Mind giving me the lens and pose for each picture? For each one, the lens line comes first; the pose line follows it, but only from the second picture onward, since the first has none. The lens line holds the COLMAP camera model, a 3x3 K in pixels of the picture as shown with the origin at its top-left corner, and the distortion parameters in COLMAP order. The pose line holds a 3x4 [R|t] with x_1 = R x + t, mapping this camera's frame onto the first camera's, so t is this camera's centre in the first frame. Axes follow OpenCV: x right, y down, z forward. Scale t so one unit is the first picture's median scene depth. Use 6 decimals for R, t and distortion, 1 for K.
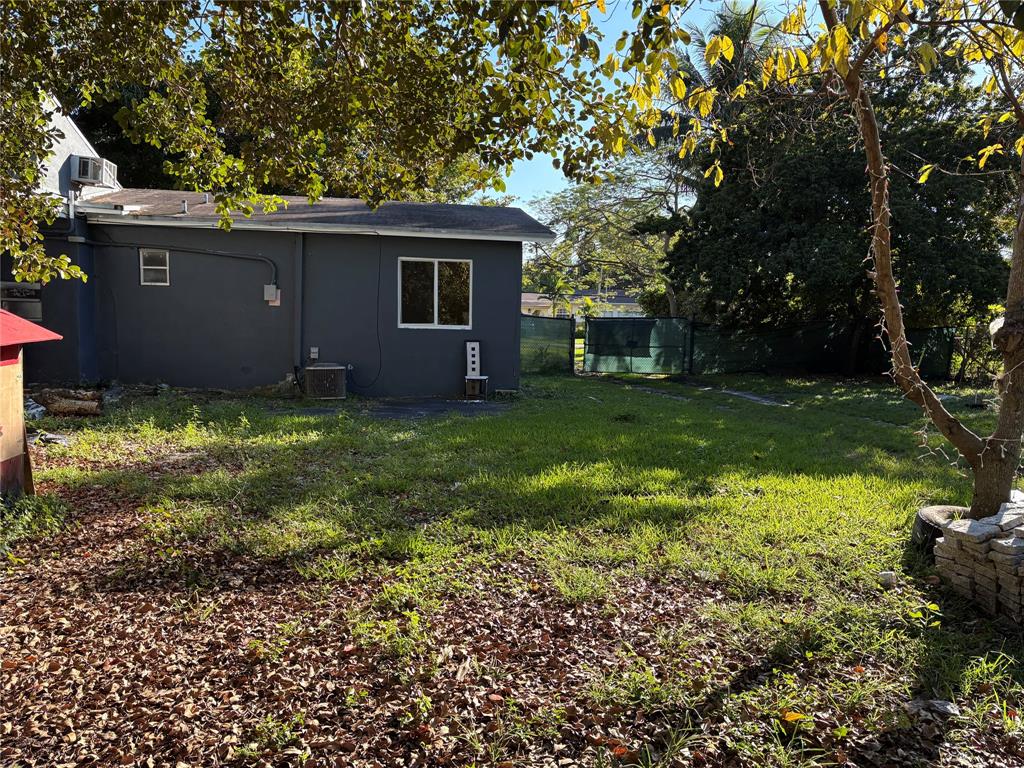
lens RADIAL K [[772.6, 0, 511.8], [0, 772.6, 381.6], [0, 0, 1]] dist [0.014319, -0.001299]
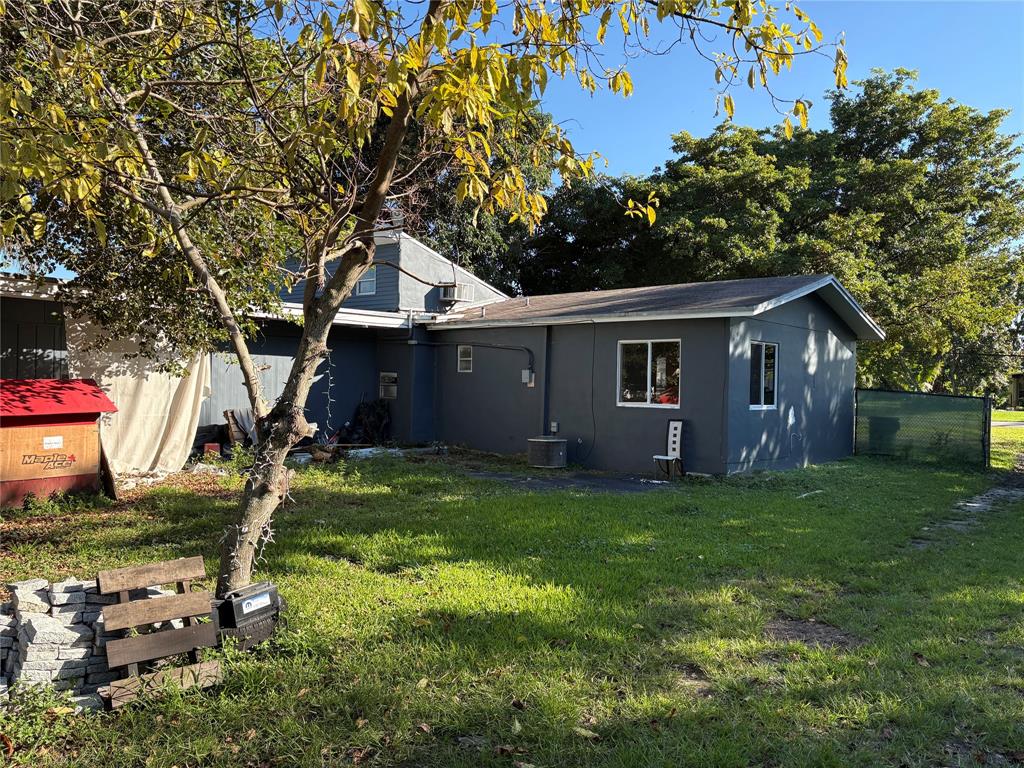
lens RADIAL K [[772.6, 0, 512.0], [0, 772.6, 385.2], [0, 0, 1]] dist [0.014319, -0.001299]
pose [[0.642821, -0.008221, -0.765972, 0.575679], [-0.061203, 0.996194, -0.062055, -0.023428], [0.763567, 0.086770, 0.639872, 0.202552]]
